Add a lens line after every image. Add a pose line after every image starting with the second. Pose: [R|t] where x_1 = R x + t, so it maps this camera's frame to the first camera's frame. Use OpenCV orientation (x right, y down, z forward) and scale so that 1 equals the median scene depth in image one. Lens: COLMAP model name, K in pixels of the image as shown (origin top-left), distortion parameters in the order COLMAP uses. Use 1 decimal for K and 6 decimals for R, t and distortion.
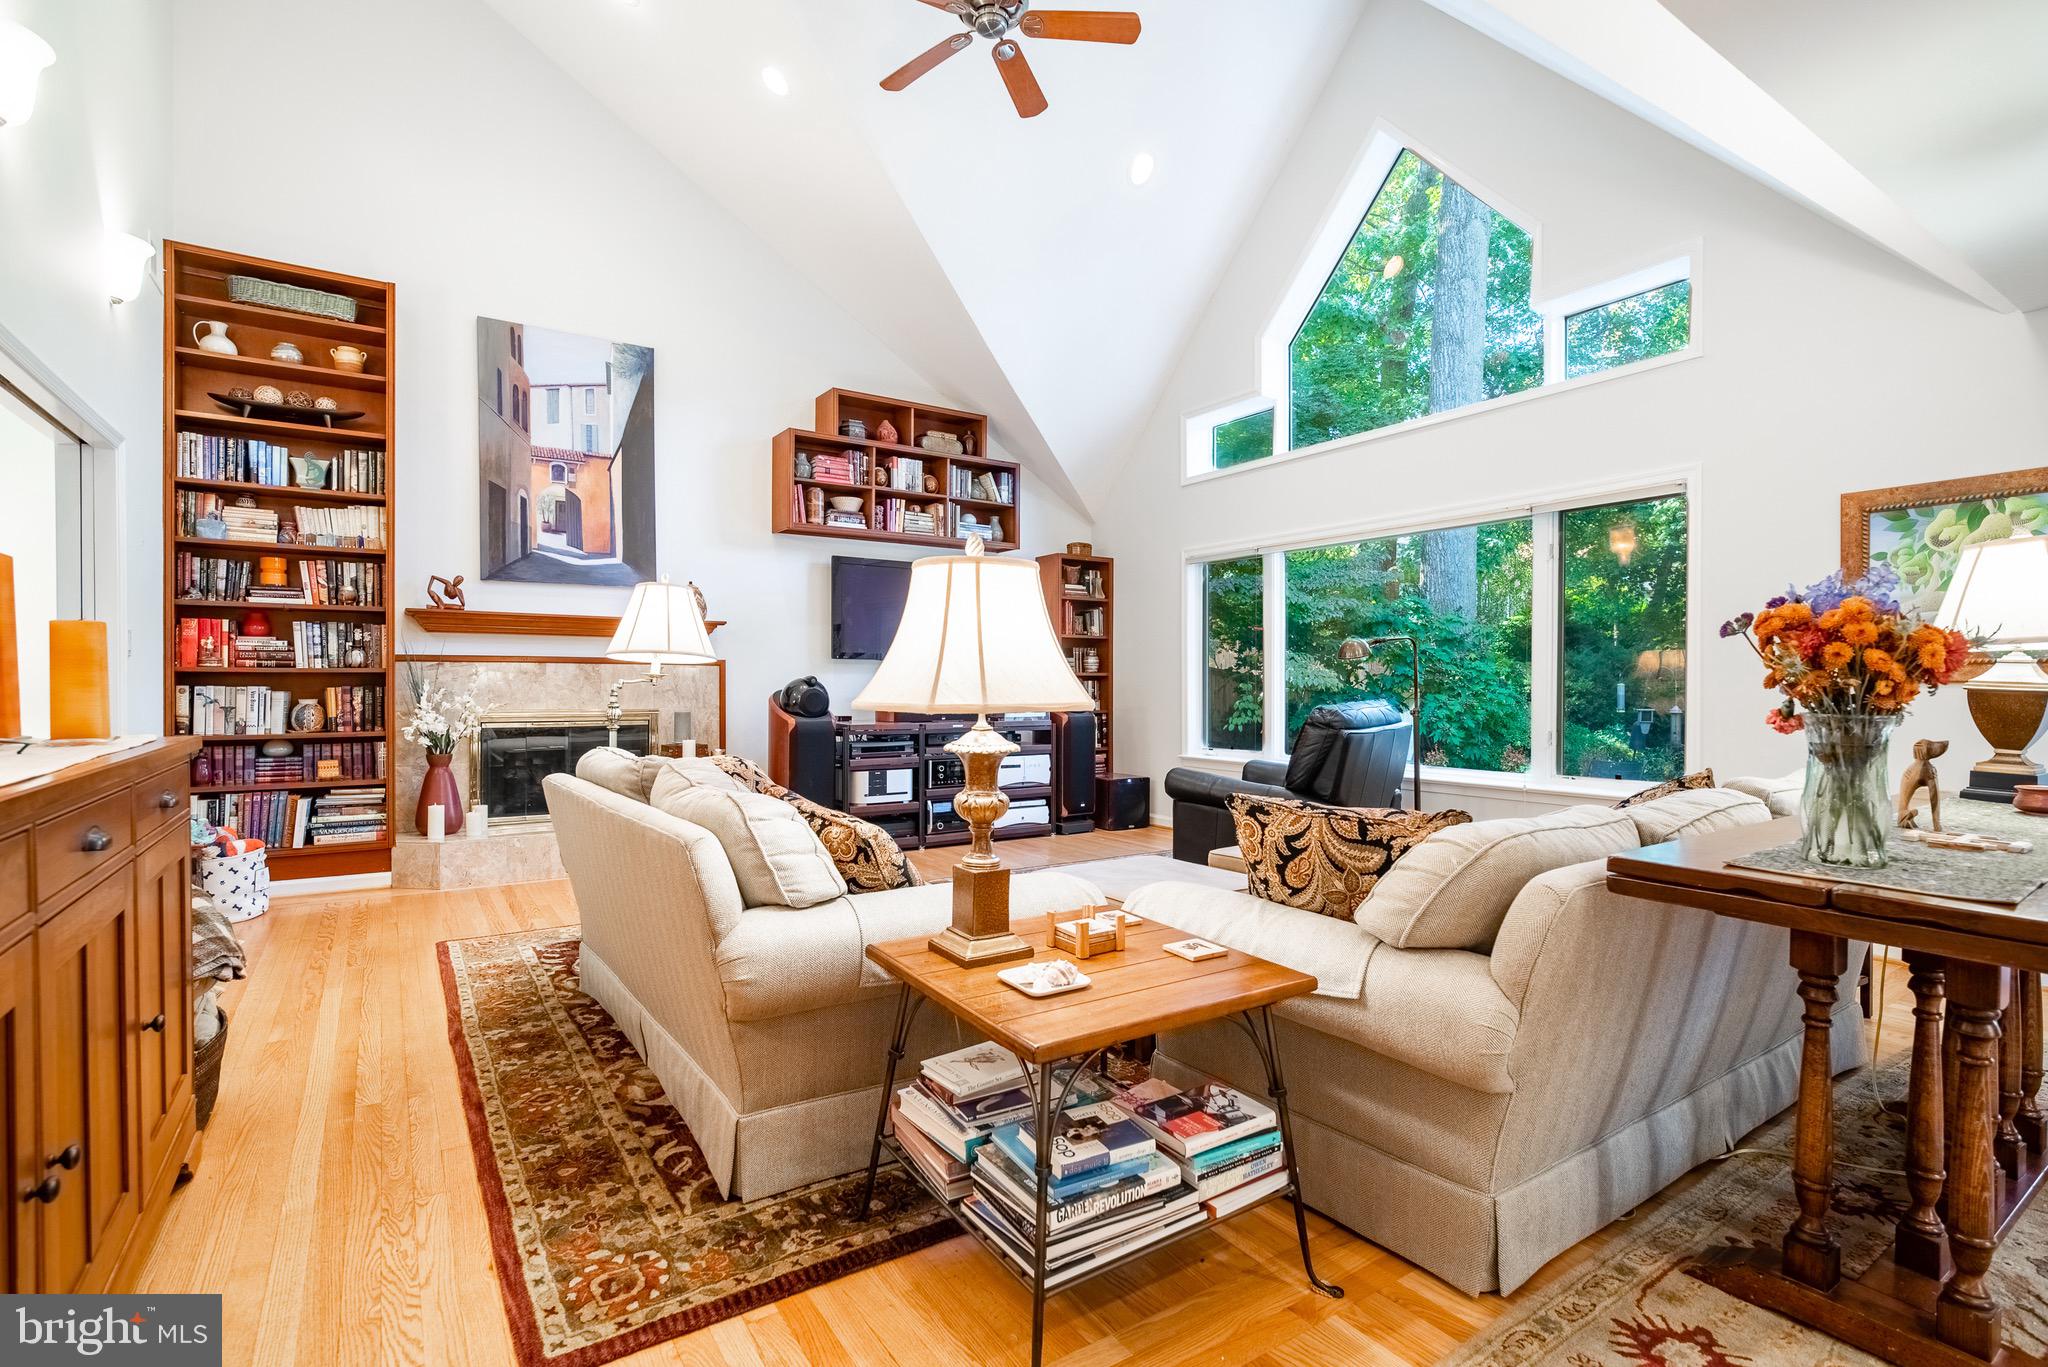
lens RADIAL K [[948.2, 0, 1019.9], [0, 948.2, 692.2], [0, 0, 1]] dist [0.000874, -0.000061]
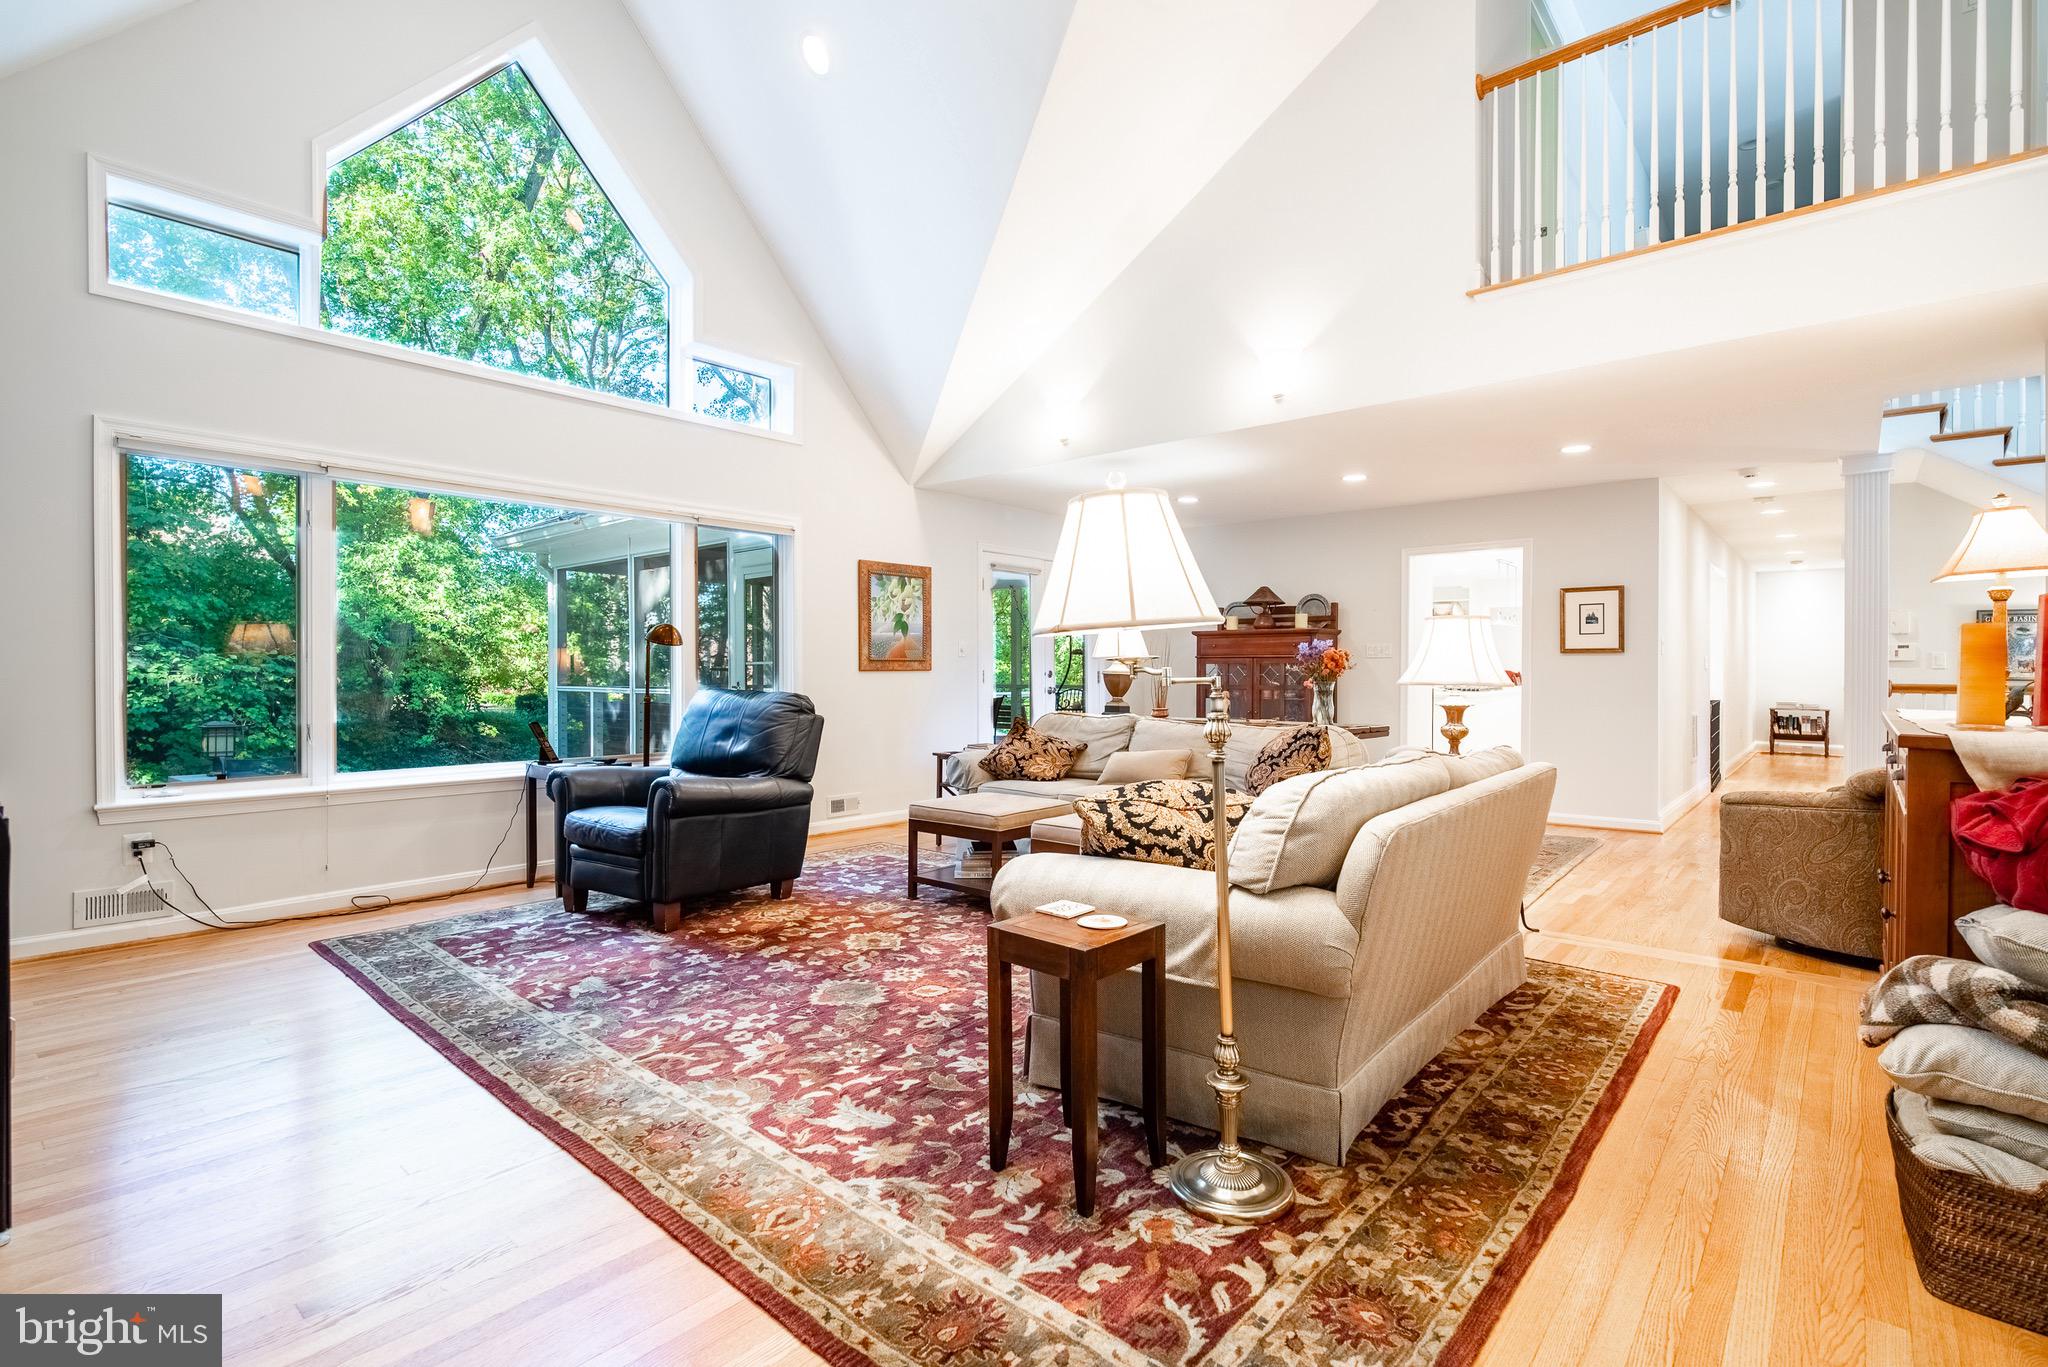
lens RADIAL K [[948.2, 0, 1026.8], [0, 948.2, 678.3], [0, 0, 1]] dist [0.000874, -0.000061]
pose [[-0.260167, -0.010120, 0.965511, -0.626258], [0.004104, 0.999924, 0.011586, -0.010902], [-0.965555, 0.006976, -0.260105, 0.842424]]
